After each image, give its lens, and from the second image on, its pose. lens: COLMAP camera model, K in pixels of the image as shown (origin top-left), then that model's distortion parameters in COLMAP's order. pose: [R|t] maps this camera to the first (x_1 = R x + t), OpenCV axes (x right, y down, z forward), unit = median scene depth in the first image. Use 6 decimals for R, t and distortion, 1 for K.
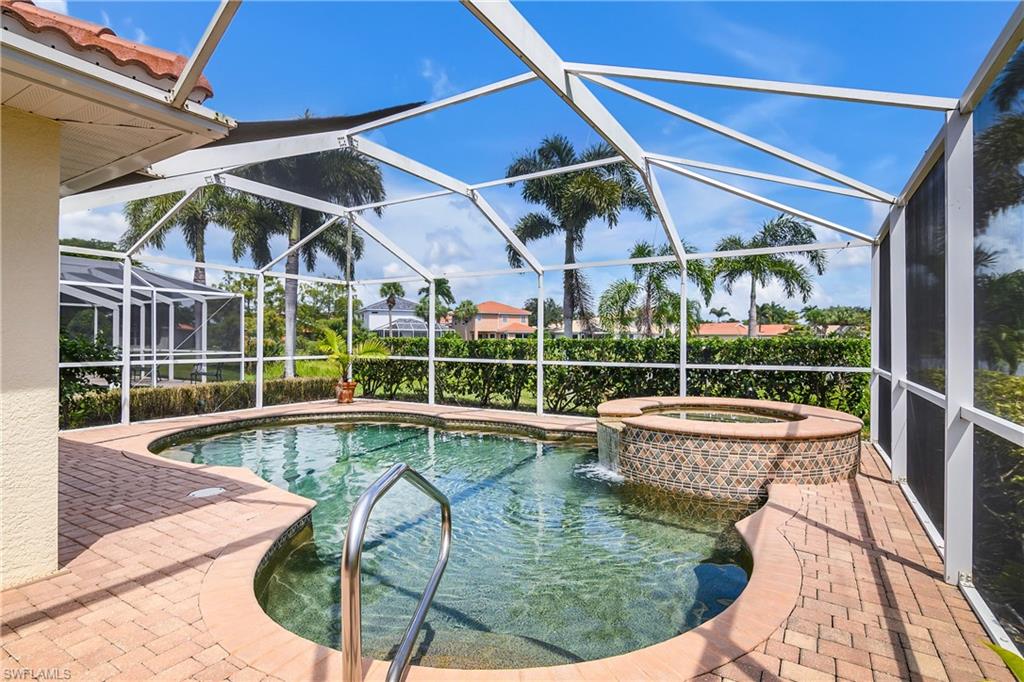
lens RADIAL K [[508.5, 0, 514.9], [0, 508.5, 339.9], [0, 0, 1]] dist [-0.021645, 0.005428]
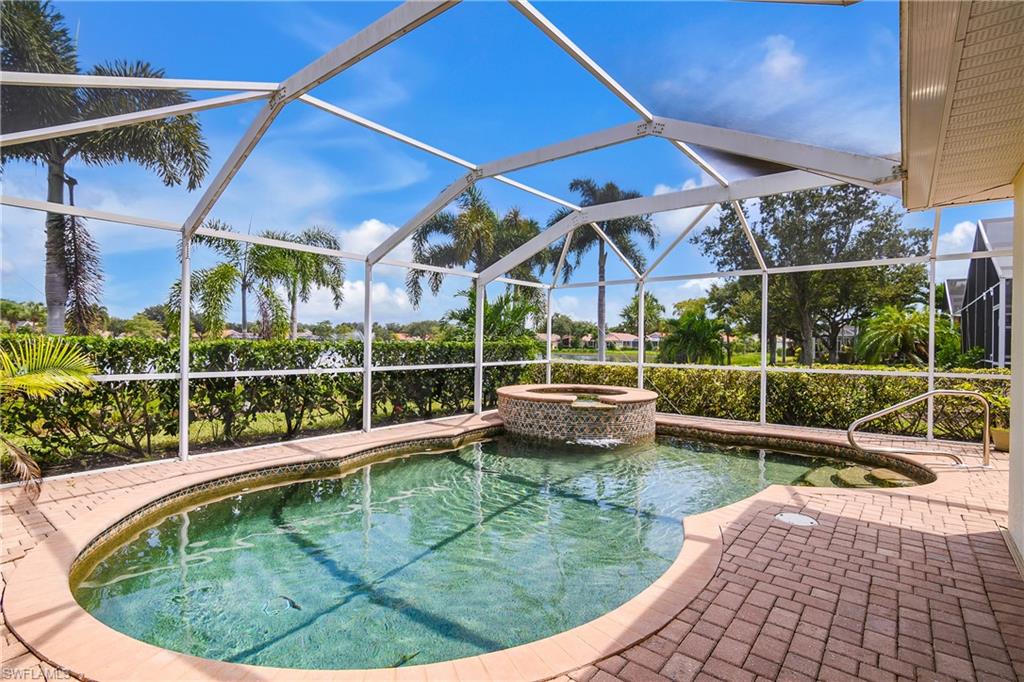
lens RADIAL K [[508.5, 0, 516.3], [0, 508.5, 340.1], [0, 0, 1]] dist [-0.021645, 0.005428]
pose [[0.125375, 0.008397, 0.992074, -1.311299], [-0.013112, 0.999891, -0.006806, 0.004237], [-0.992023, -0.012154, 0.125472, 1.170318]]
